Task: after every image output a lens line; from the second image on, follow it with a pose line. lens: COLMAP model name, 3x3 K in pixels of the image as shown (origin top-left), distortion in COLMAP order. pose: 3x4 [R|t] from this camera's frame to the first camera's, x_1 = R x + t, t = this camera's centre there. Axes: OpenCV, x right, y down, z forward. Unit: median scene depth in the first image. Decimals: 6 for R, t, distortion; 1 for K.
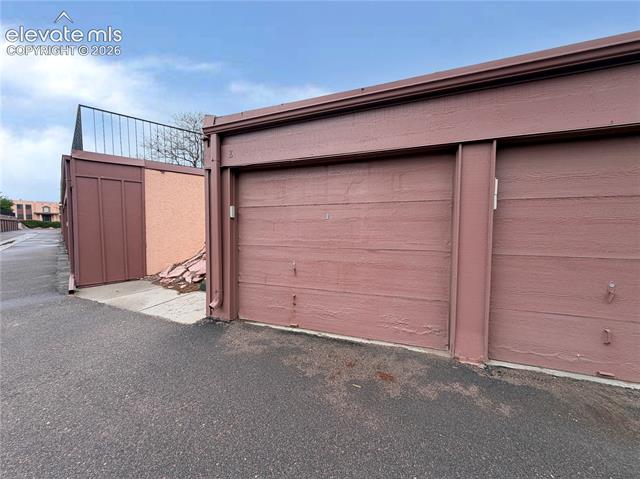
lens RADIAL K [[264.2, 0, 321.6], [0, 264.2, 243.4], [0, 0, 1]] dist [-0.000430, -0.000174]
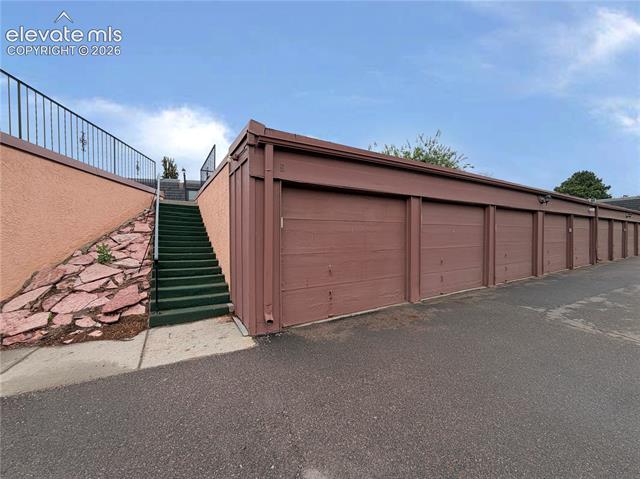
lens RADIAL K [[264.2, 0, 321.6], [0, 264.2, 243.4], [0, 0, 1]] dist [-0.000430, -0.000174]
pose [[0.579727, -0.023256, 0.814479, -1.157605], [0.062671, 0.997904, -0.016114, -0.013868], [-0.812397, 0.060386, 0.579970, 0.293600]]
